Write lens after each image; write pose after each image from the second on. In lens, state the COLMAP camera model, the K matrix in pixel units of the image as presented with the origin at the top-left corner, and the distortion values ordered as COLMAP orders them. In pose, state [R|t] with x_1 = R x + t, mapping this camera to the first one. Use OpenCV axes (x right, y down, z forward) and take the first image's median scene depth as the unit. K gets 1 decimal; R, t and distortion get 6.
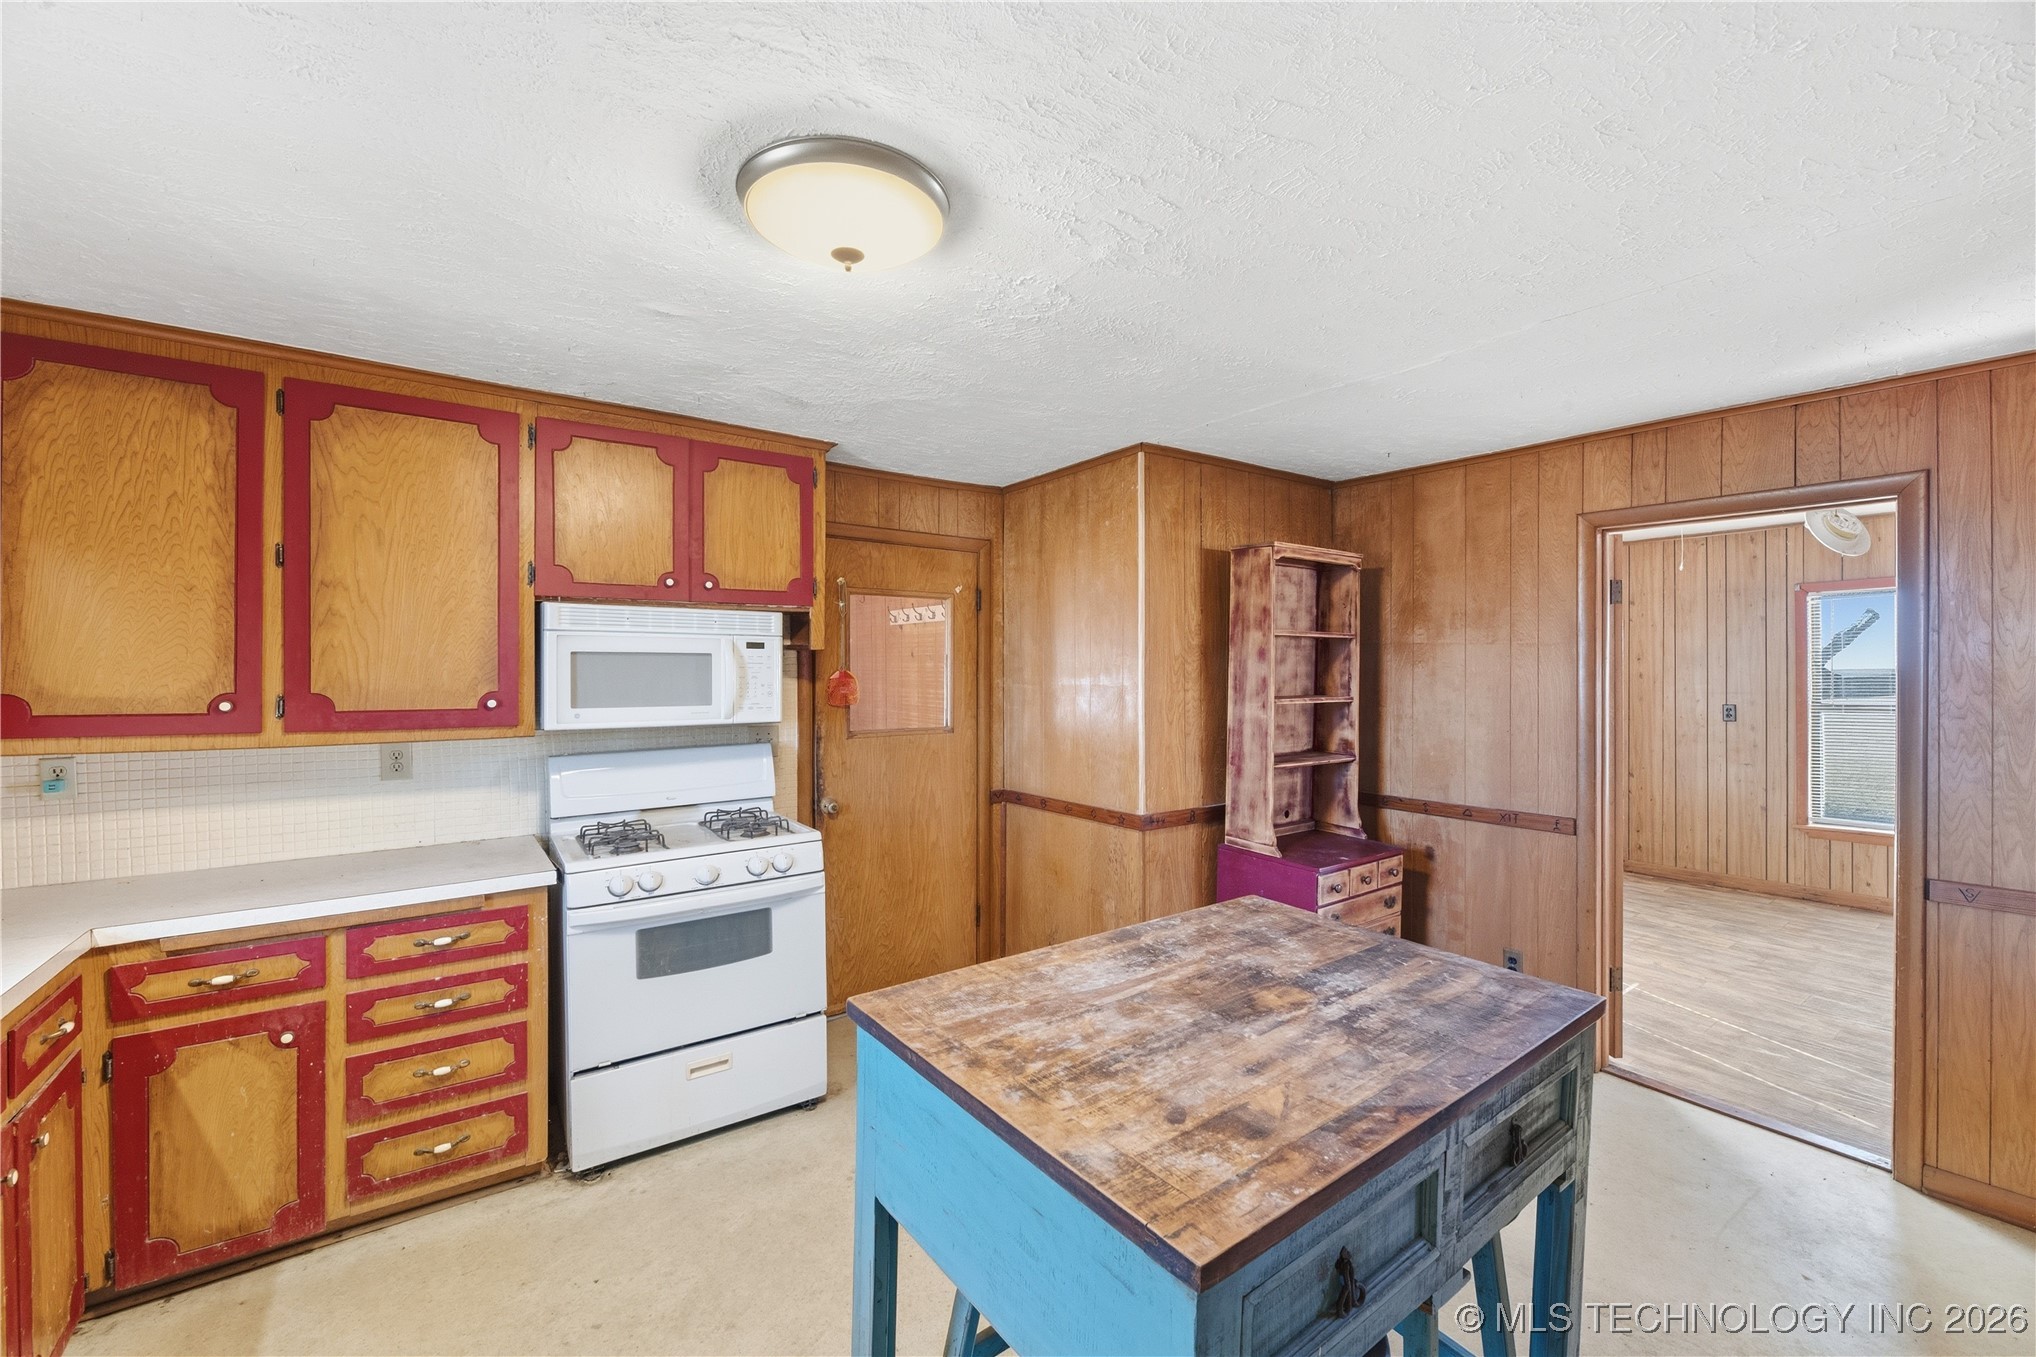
lens RADIAL K [[822.8, 0, 1015.4], [0, 822.8, 675.3], [0, 0, 1]] dist [-0.002362, -0.000322]
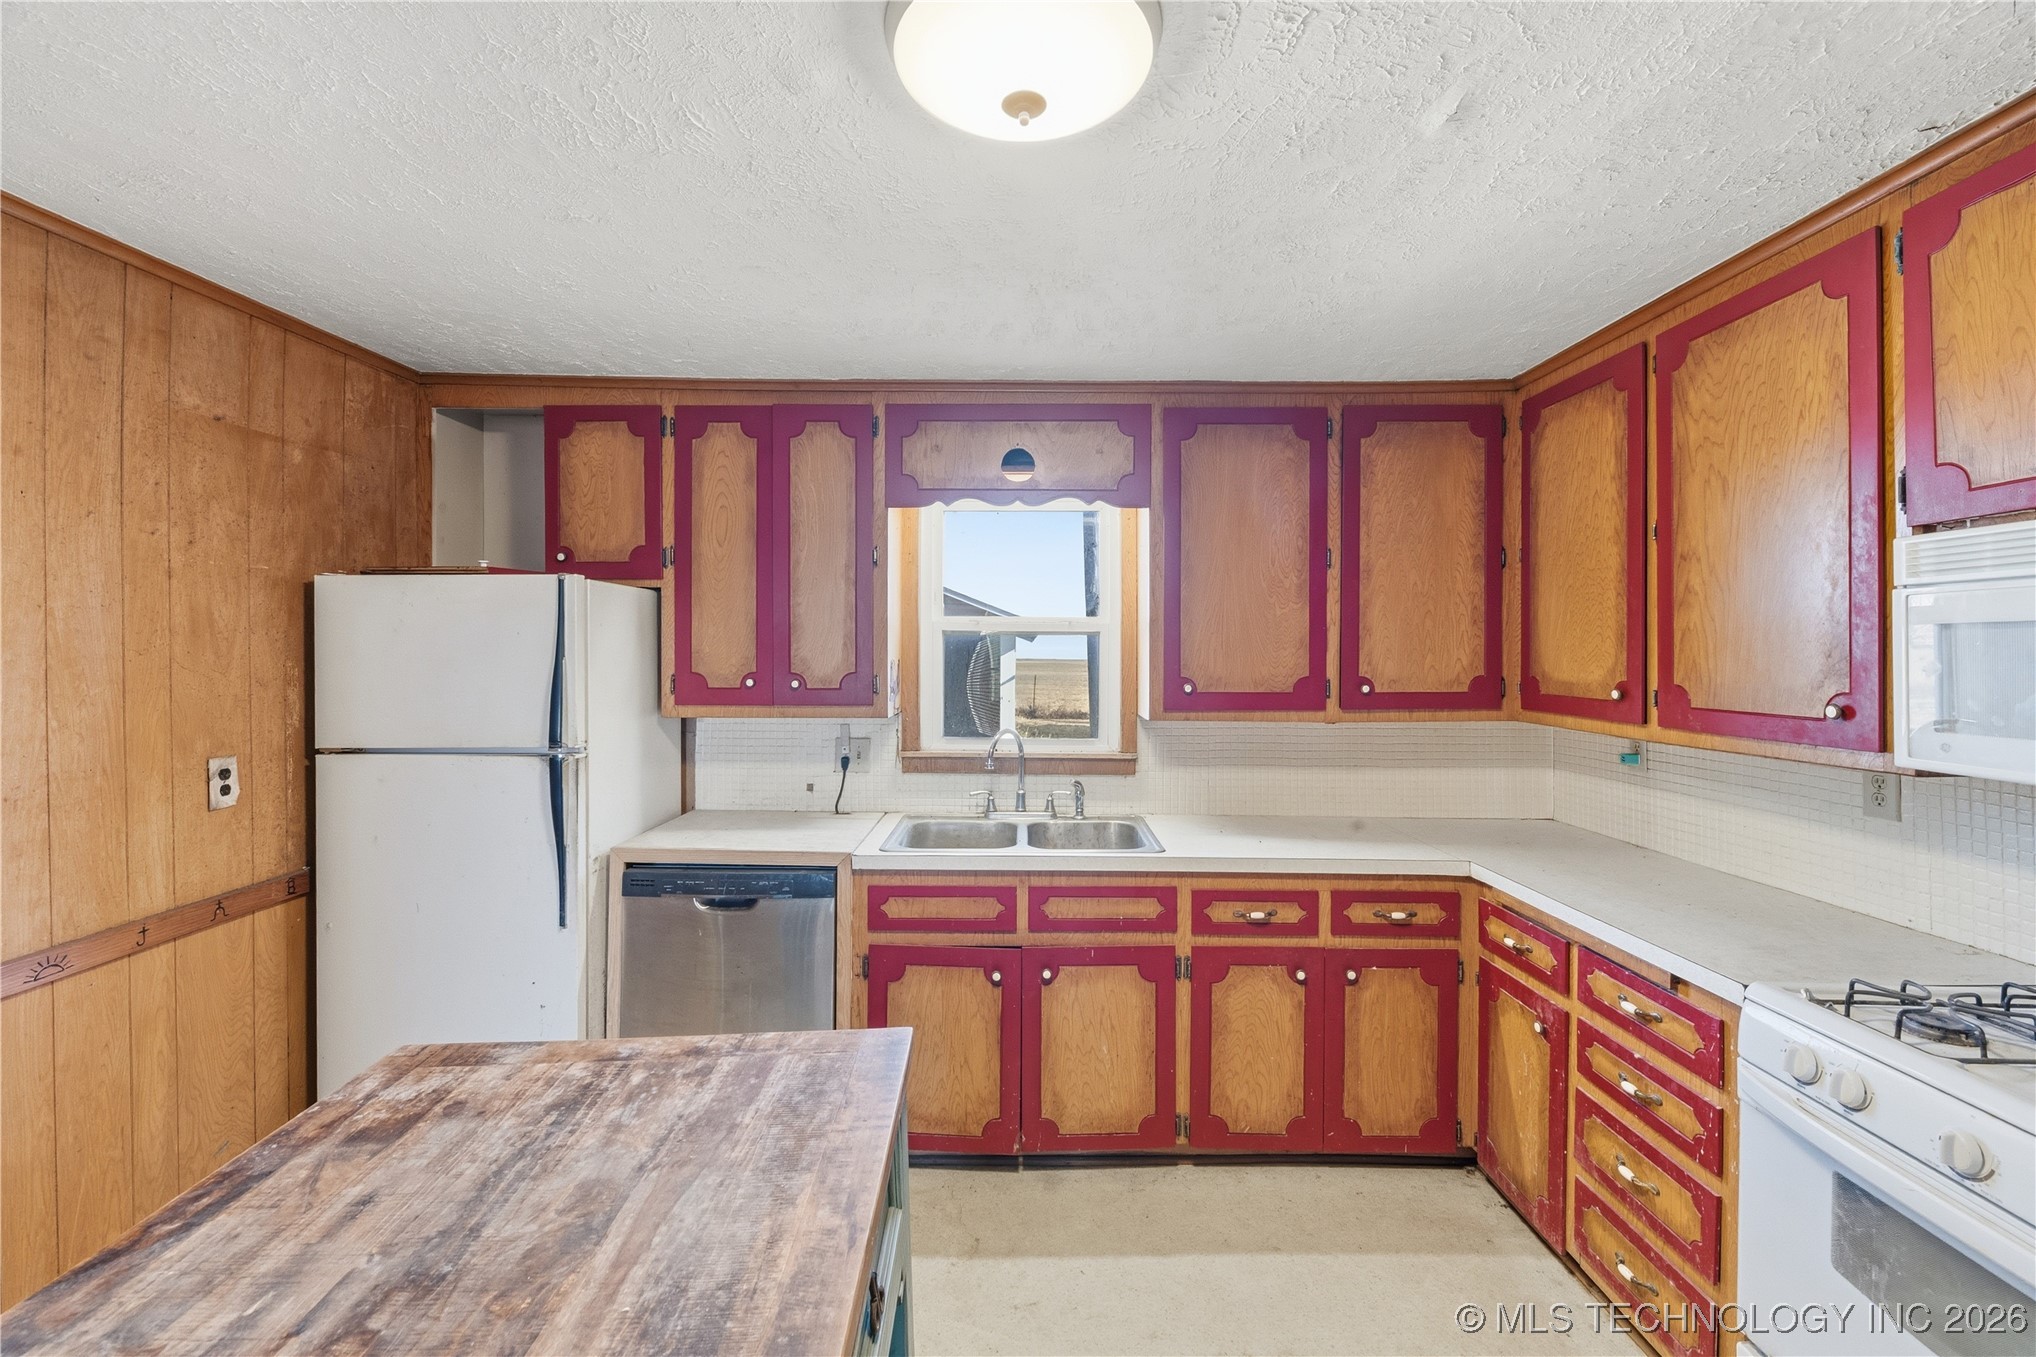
lens RADIAL K [[847.3, 0, 1017.5], [0, 847.3, 653.0], [0, 0, 1]] dist [0.000355, -0.003960]
pose [[-0.587914, -0.002571, -0.808919, 0.287229], [-0.004871, 0.999988, 0.000362, -0.008937], [0.808908, 0.004154, -0.587920, 0.988729]]
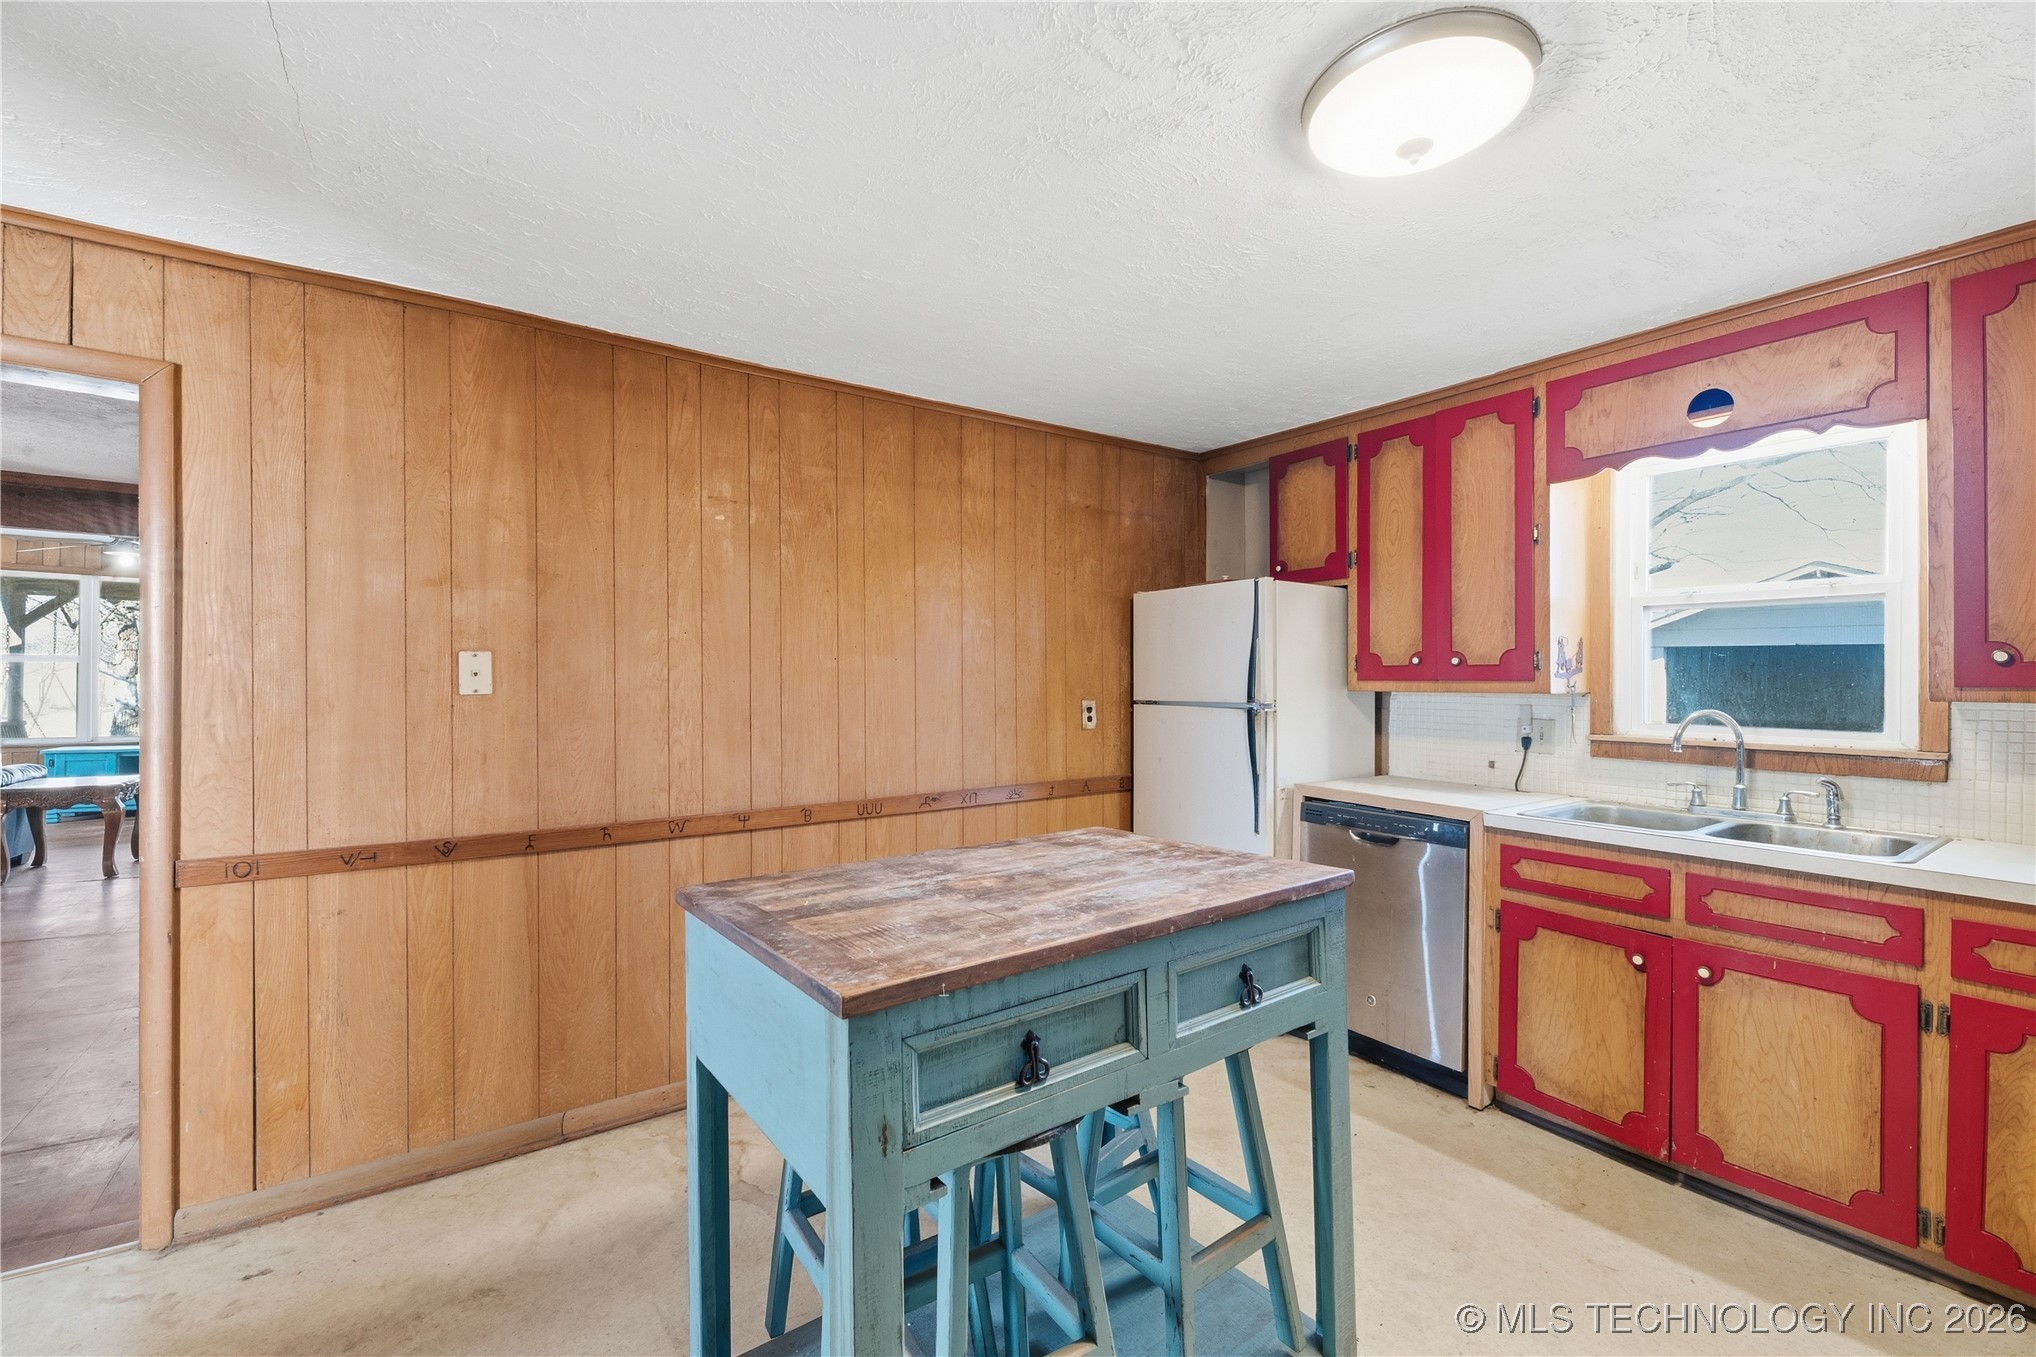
lens RADIAL K [[830.0, 0, 1018.0], [0, 830.0, 678.5], [0, 0, 1]] dist [-0.002812, -0.000759]
pose [[-0.999869, -0.007634, 0.014252, 0.161146], [-0.007648, 0.999970, -0.000970, 0.072458], [-0.014244, -0.001079, -0.999898, 1.336360]]
